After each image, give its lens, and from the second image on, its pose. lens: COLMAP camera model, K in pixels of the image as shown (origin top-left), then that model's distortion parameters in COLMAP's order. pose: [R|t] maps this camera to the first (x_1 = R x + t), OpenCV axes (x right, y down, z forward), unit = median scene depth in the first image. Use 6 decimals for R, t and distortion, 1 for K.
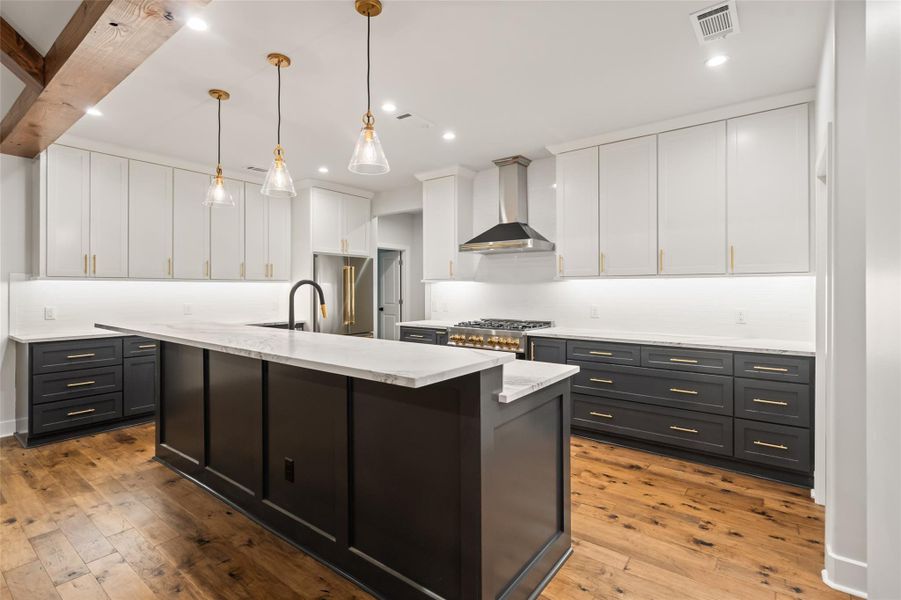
lens RADIAL K [[426.7, 0, 450.5], [0, 426.7, 300.0], [0, 0, 1]] dist [0.000039, 0.000166]
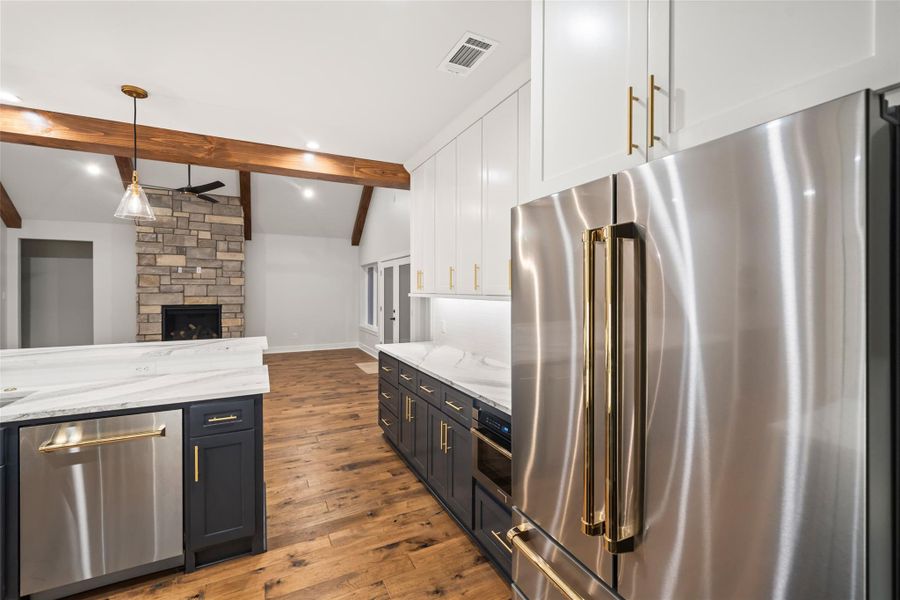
lens RADIAL K [[389.2, 0, 451.1], [0, 389.2, 289.3], [0, 0, 1]] dist [0.000142, 0.000043]
pose [[-0.435024, 0.005347, -0.900403, -0.107247], [-0.024035, 0.999557, 0.017548, -0.082783], [0.900098, 0.029276, -0.434703, 1.700925]]
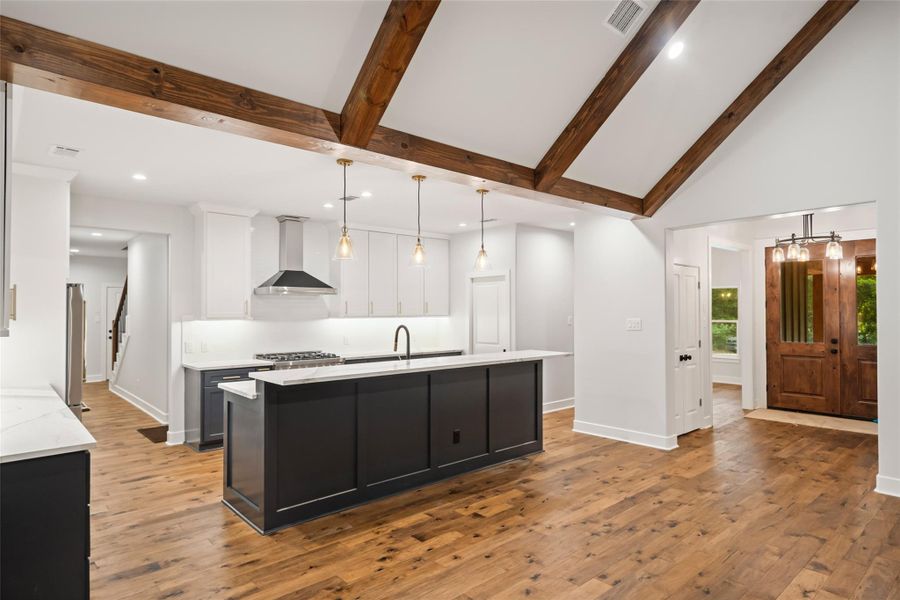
lens RADIAL K [[521.1, 0, 450.0], [0, 521.1, 300.0], [0, 0, 1]] dist [0.001154, 0.000229]
pose [[0.188788, 0.021279, 0.981787, -1.638338], [0.028747, 0.999217, -0.027185, -0.063368], [-0.981597, 0.033355, 0.188029, 0.408269]]
